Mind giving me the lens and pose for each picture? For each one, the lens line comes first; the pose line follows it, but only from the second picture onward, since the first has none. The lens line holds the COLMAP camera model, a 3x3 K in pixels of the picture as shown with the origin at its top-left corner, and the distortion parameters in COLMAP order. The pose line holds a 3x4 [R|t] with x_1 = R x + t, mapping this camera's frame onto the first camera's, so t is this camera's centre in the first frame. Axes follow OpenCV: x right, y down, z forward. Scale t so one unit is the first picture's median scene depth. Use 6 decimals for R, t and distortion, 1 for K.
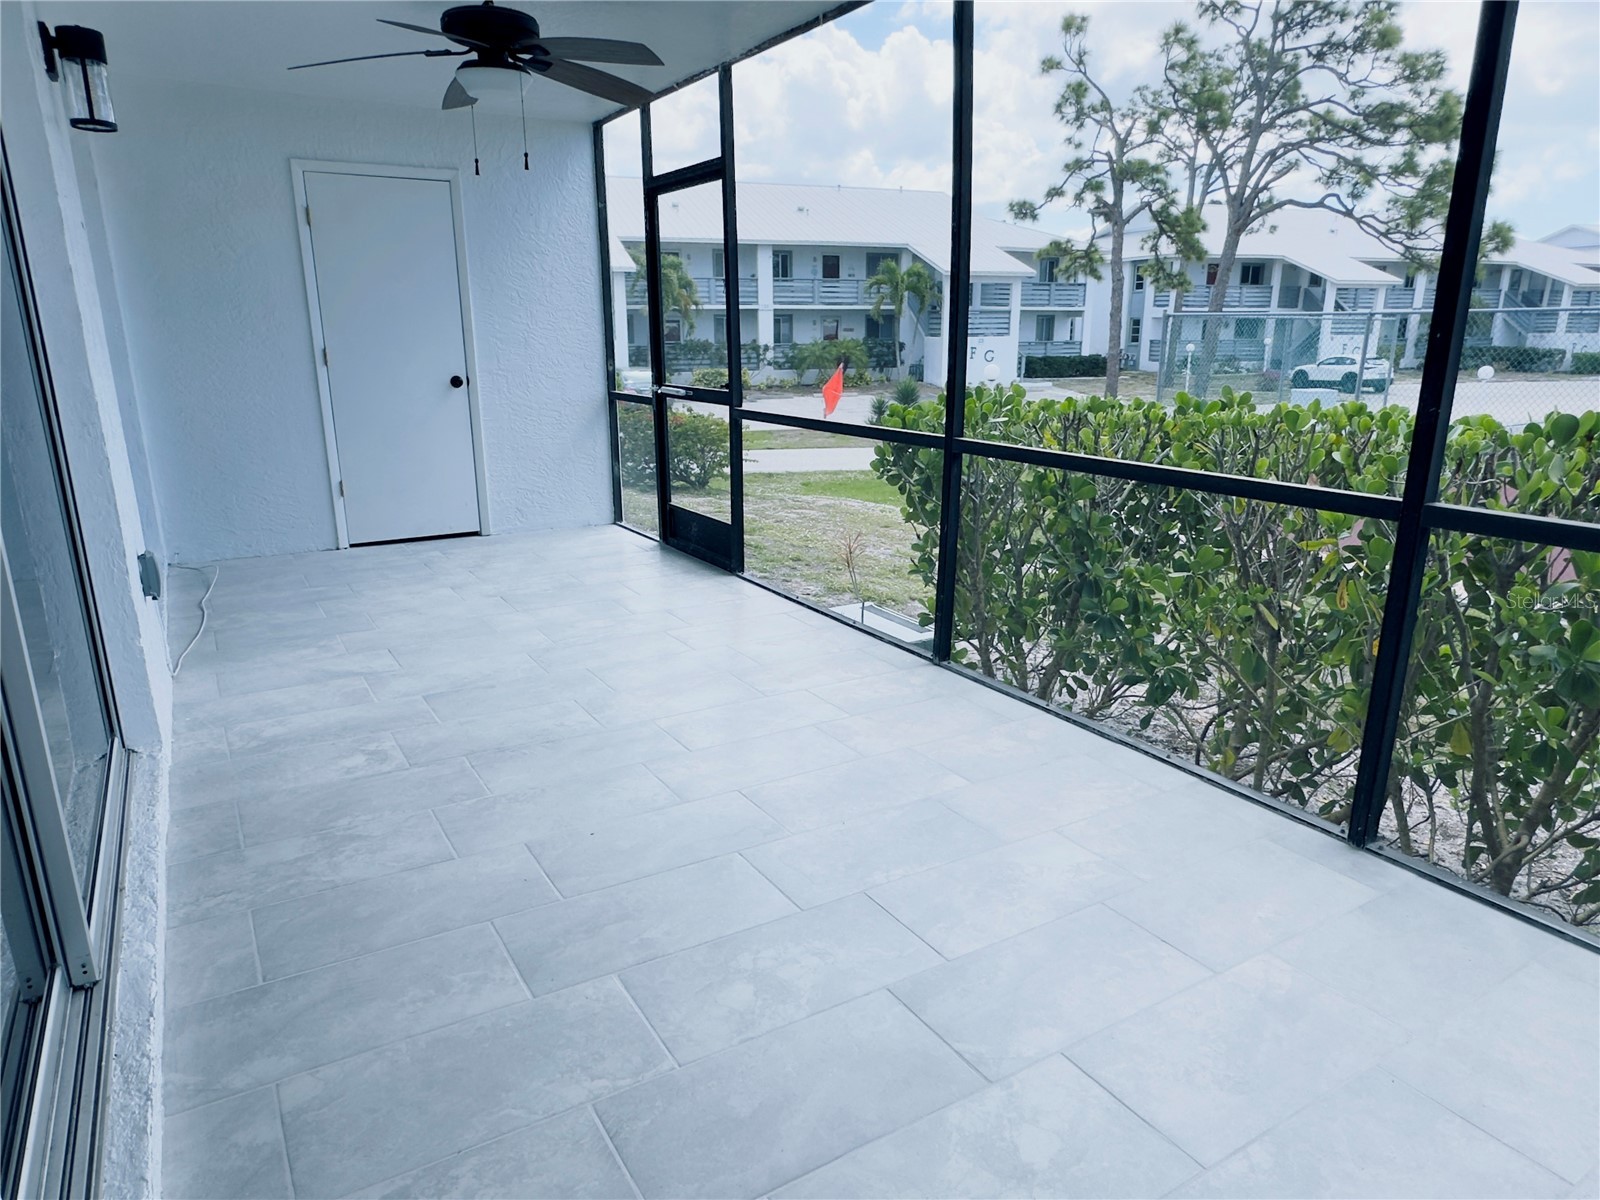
lens RADIAL K [[995.4, 0, 797.3], [0, 995.4, 610.6], [0, 0, 1]] dist [-0.004708, 0.004392]
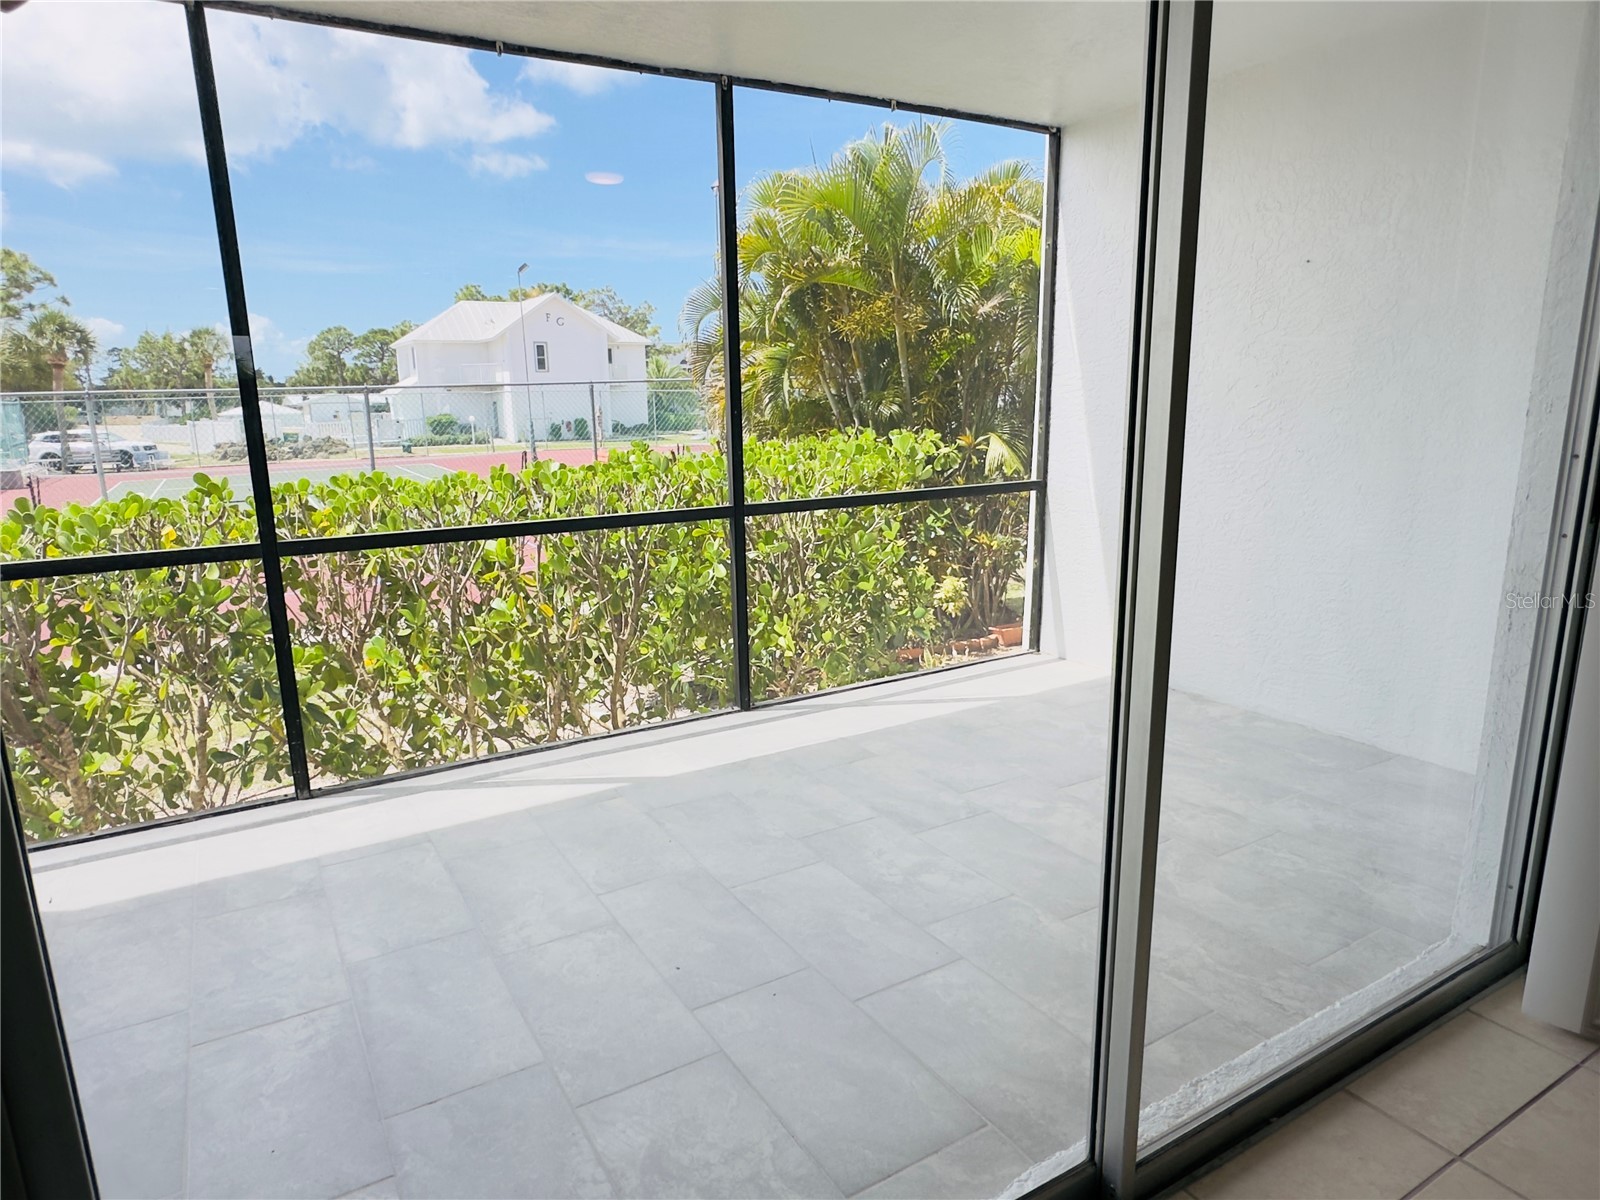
lens RADIAL K [[995.4, 0, 797.3], [0, 995.4, 610.6], [0, 0, 1]] dist [-0.004708, 0.004392]
pose [[0.007472, -0.211818, 0.977281, -1.038366], [0.293624, 0.934691, 0.200342, -0.232010], [-0.955892, 0.285456, 0.069179, 0.755580]]
